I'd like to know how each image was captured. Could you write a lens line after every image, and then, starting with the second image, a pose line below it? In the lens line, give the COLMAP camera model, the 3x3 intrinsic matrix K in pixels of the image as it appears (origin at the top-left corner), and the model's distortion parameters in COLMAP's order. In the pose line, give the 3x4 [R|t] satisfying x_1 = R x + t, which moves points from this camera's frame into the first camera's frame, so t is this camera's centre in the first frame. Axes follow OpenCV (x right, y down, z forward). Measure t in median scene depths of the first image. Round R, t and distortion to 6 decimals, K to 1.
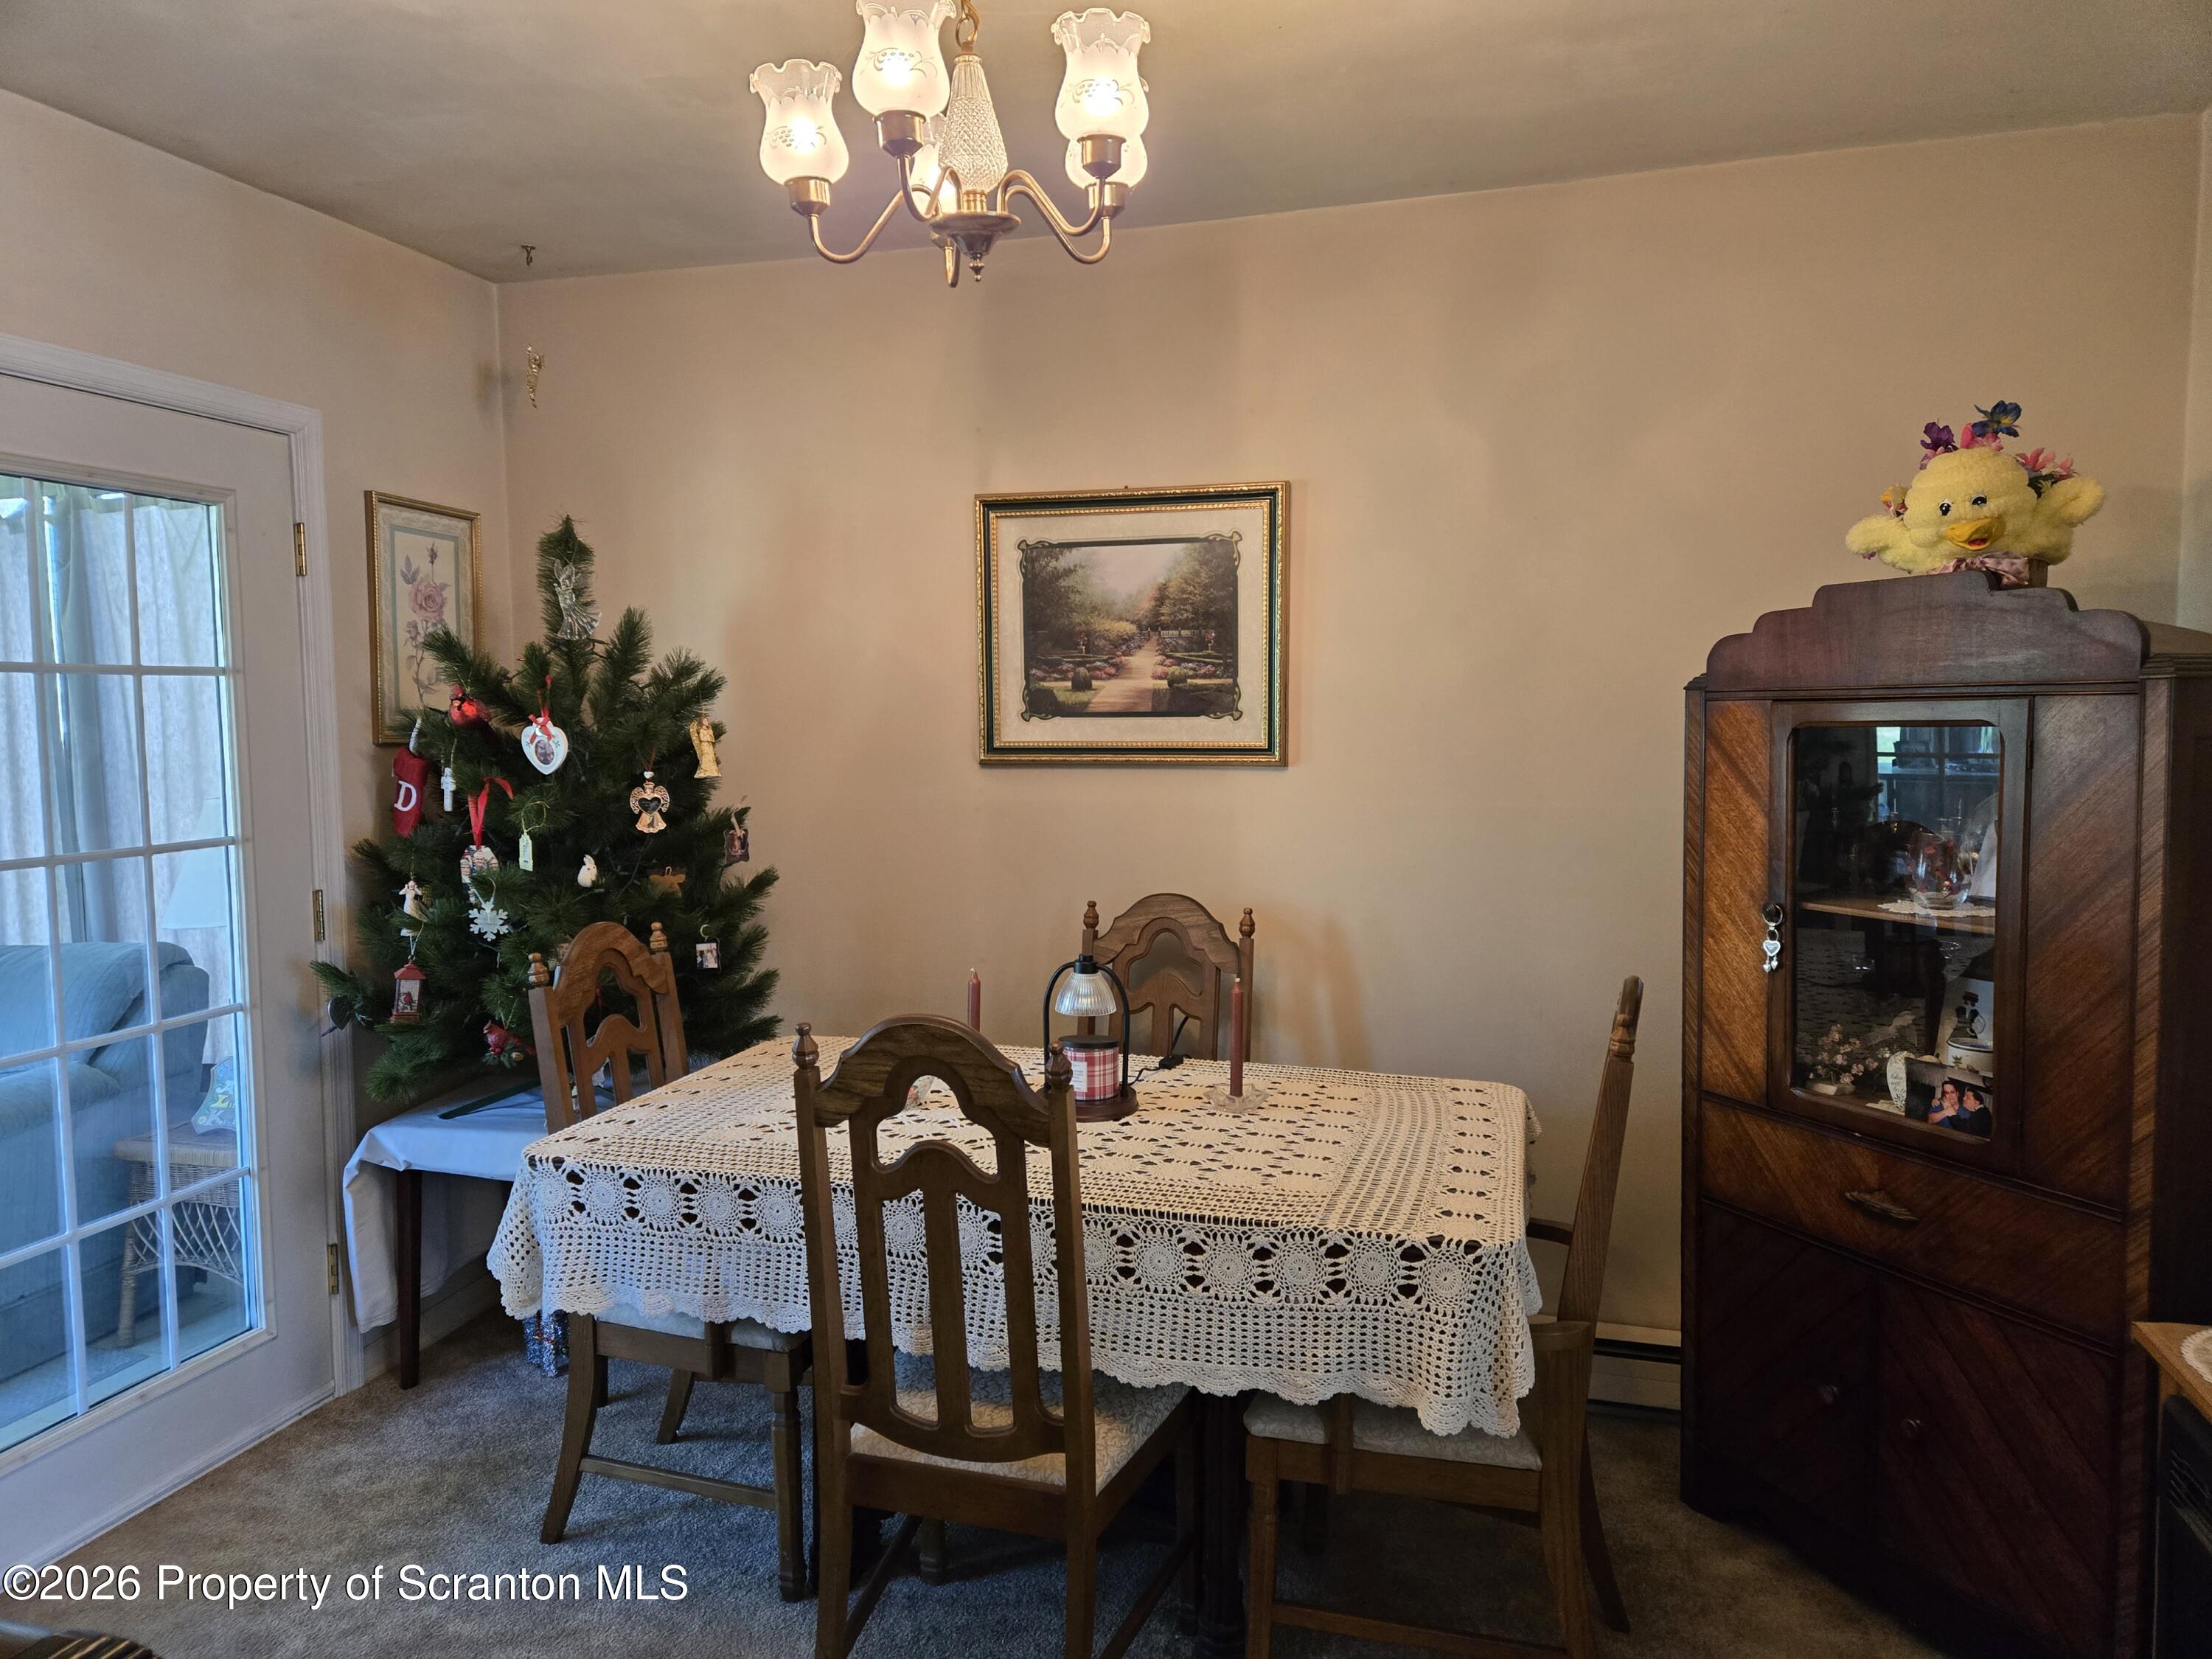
lens RADIAL K [[1491.5, 0, 1106.7], [0, 1491.5, 812.5], [0, 0, 1]] dist [0.077733, -0.026062]
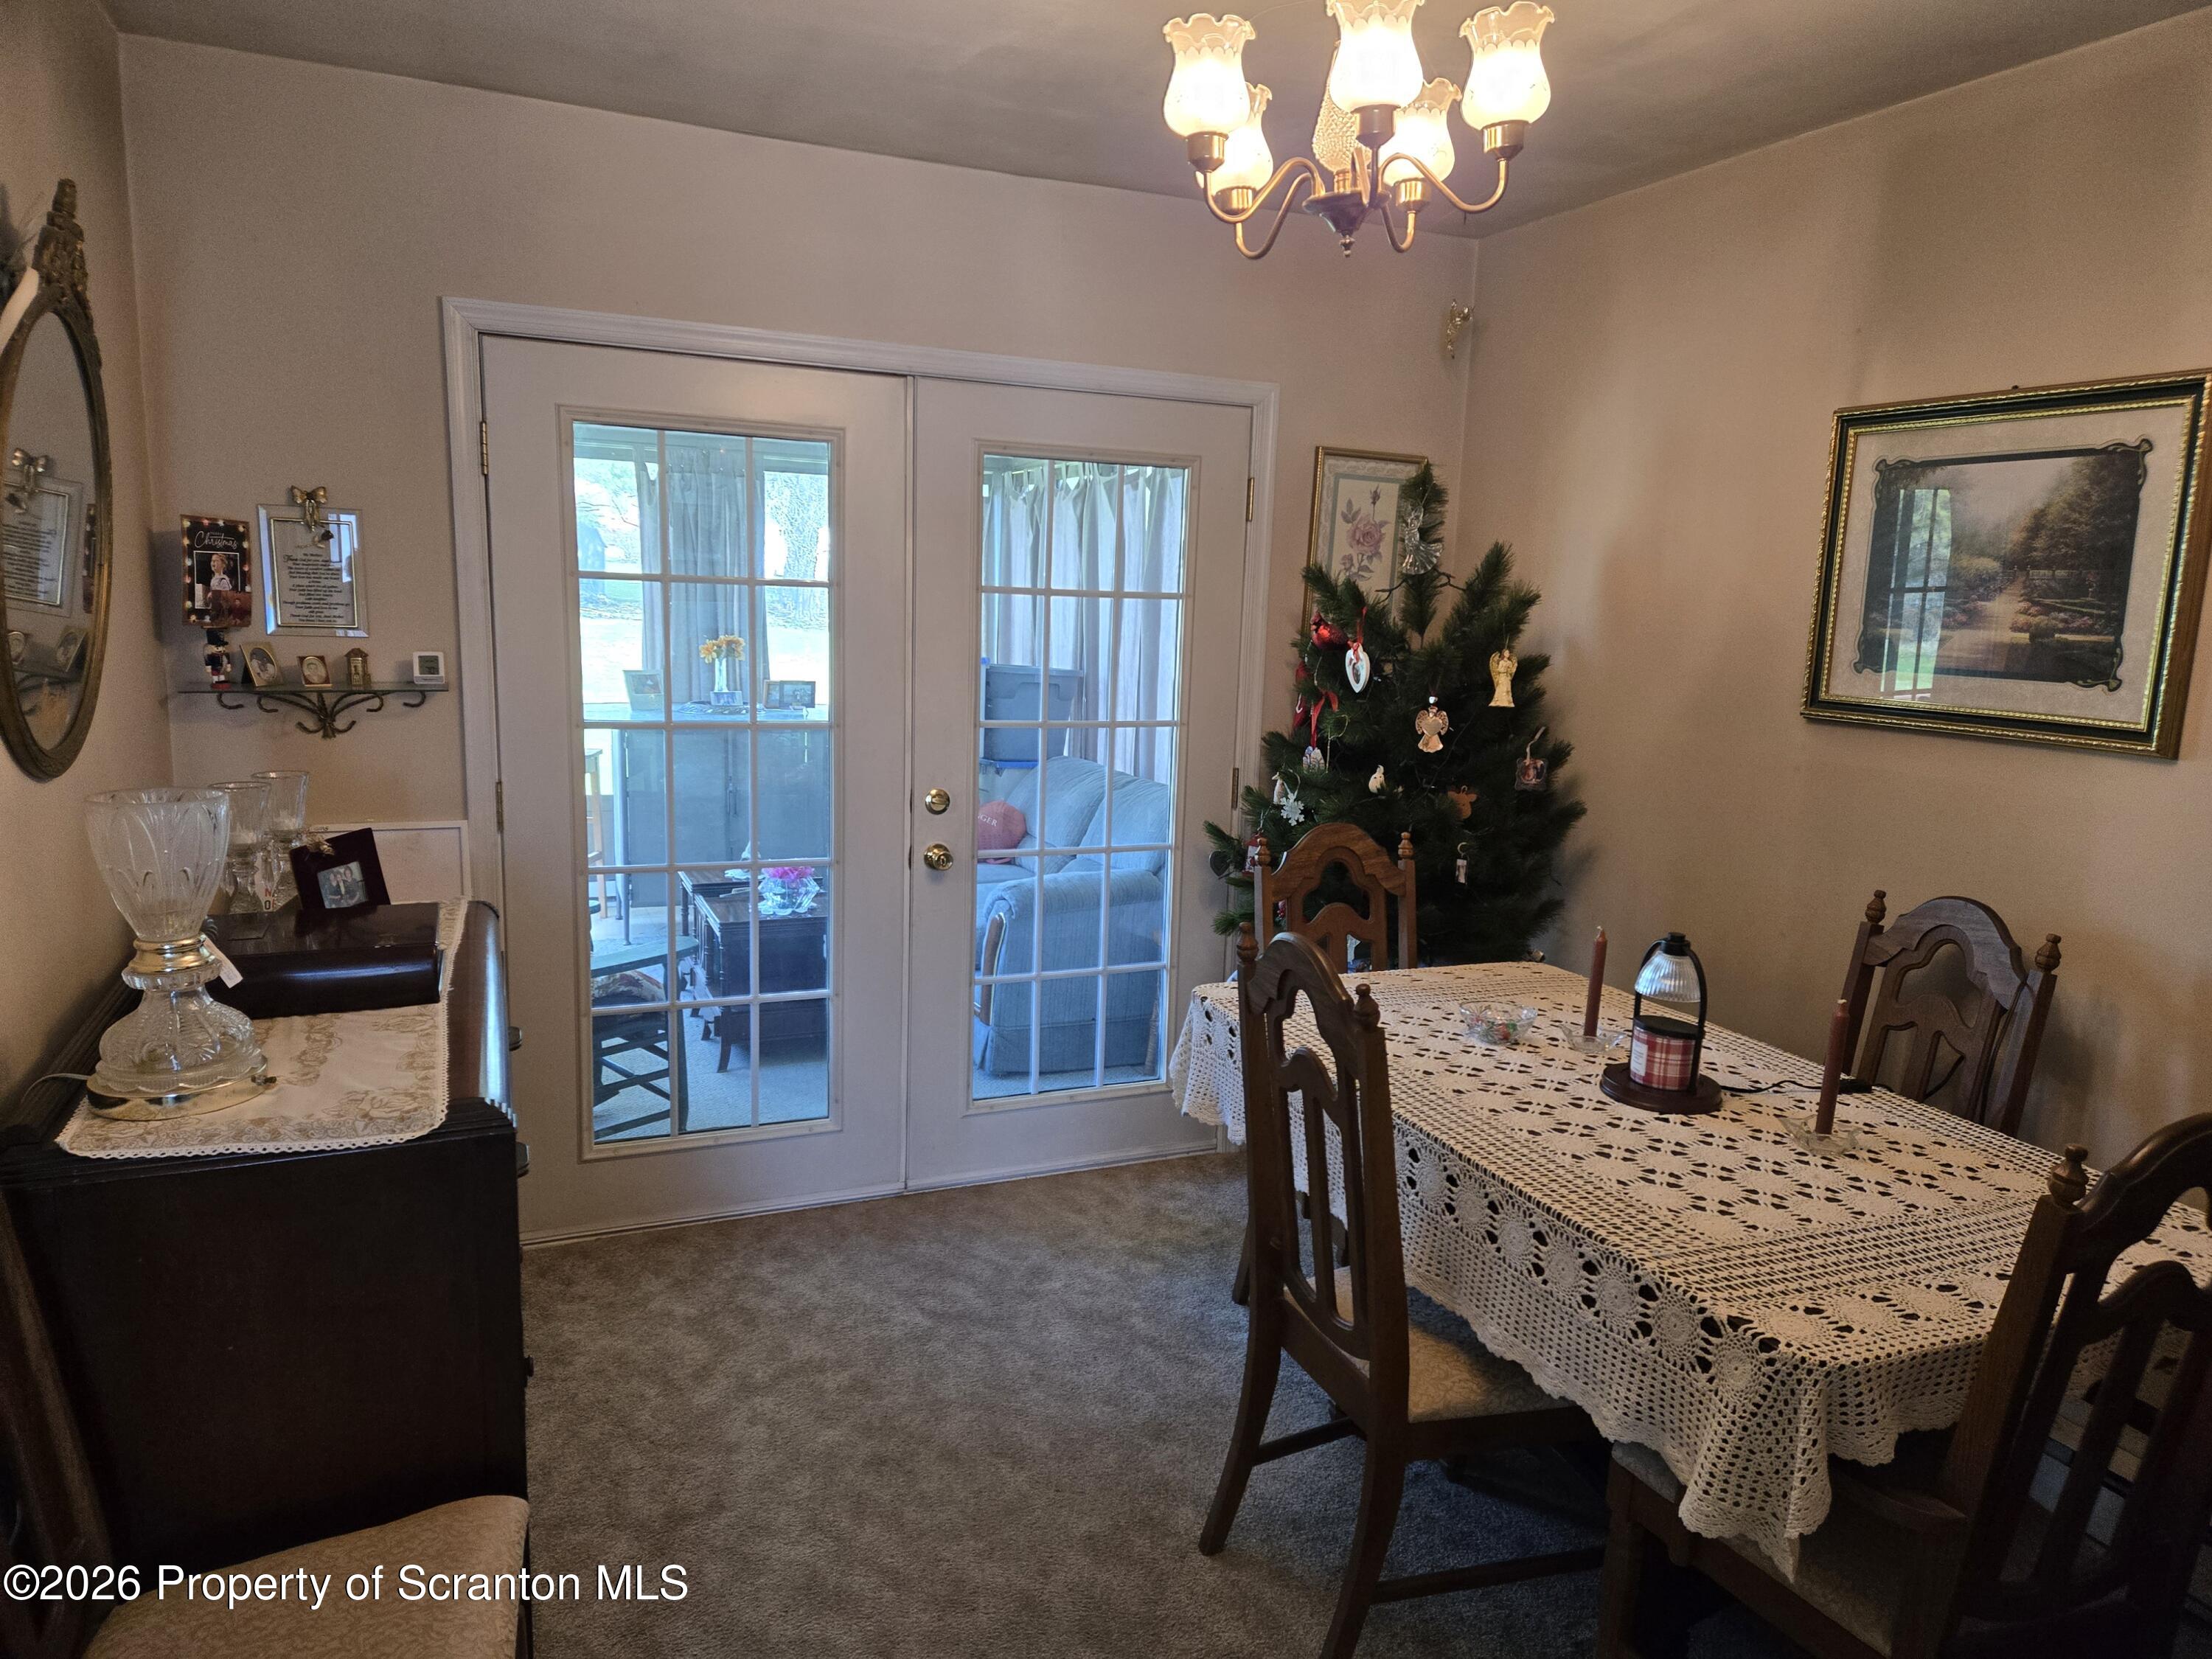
lens RADIAL K [[1491.5, 0, 1107.8], [0, 1491.5, 837.8], [0, 0, 1]] dist [0.077733, -0.026062]
pose [[0.624605, 0.157153, -0.764965, 0.385201], [-0.096843, 0.987569, 0.123810, -0.036321], [0.774913, -0.003251, 0.632059, 0.116073]]
